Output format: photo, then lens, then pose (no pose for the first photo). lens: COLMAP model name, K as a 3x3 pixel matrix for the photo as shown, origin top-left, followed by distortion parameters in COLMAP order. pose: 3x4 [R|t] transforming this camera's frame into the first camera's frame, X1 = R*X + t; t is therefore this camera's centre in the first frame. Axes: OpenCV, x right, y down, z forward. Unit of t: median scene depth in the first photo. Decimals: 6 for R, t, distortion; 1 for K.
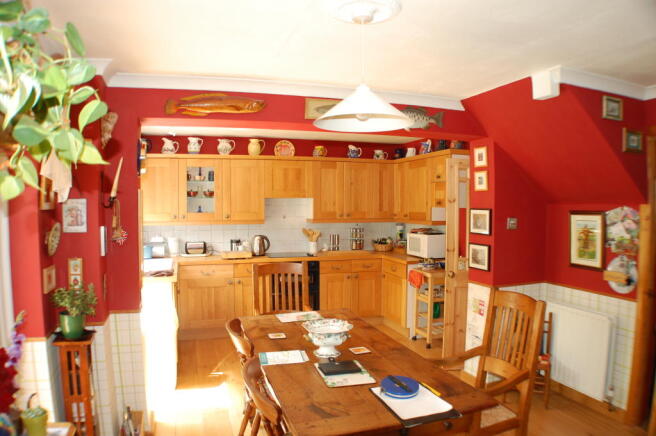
lens RADIAL K [[445.6, 0, 328.0], [0, 445.6, 218.0], [0, 0, 1]] dist [-0.165166, 0.005307]
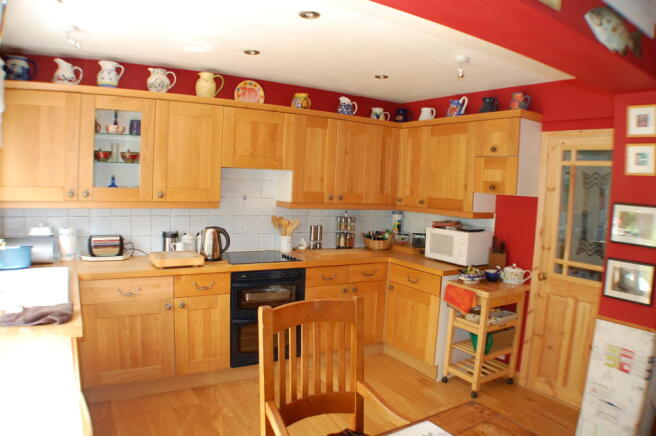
lens RADIAL K [[445.6, 0, 328.0], [0, 445.6, 218.0], [0, 0, 1]] dist [-0.165166, 0.005307]
pose [[0.973636, 0.023707, 0.226874, -0.137454], [-0.035603, 0.998189, 0.048488, -0.009246], [-0.225314, -0.055287, 0.972716, 0.363382]]
